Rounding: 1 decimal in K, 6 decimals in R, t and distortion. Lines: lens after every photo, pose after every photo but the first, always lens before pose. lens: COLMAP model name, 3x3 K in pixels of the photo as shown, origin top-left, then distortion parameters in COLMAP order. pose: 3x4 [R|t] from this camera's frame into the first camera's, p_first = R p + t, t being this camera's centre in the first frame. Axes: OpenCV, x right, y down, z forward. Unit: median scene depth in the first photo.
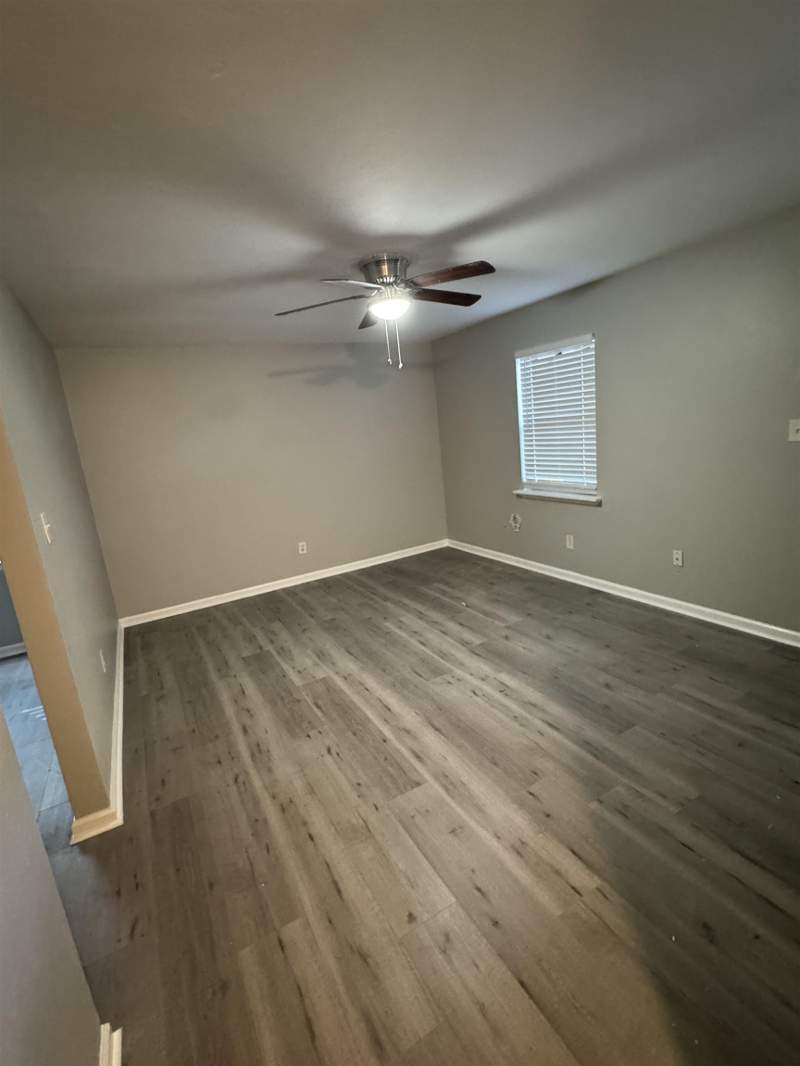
lens RADIAL K [[498.1, 0, 402.3], [0, 498.1, 532.2], [0, 0, 1]] dist [0.002490, 0.000527]
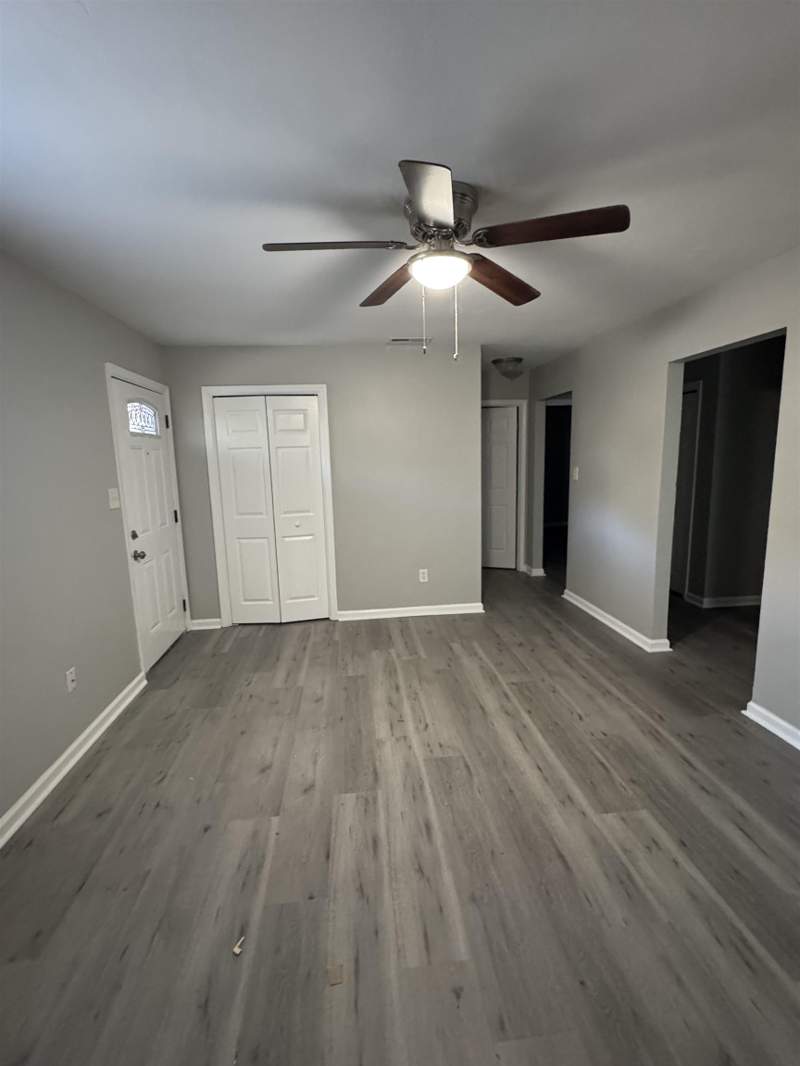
lens RADIAL K [[498.1, 0, 401.9], [0, 498.1, 535.9], [0, 0, 1]] dist [0.002490, 0.000527]
pose [[-0.913311, 0.062447, 0.402448, -0.210078], [0.199959, 0.929625, 0.309539, -0.309819], [-0.354796, 0.363178, -0.861523, 1.602918]]
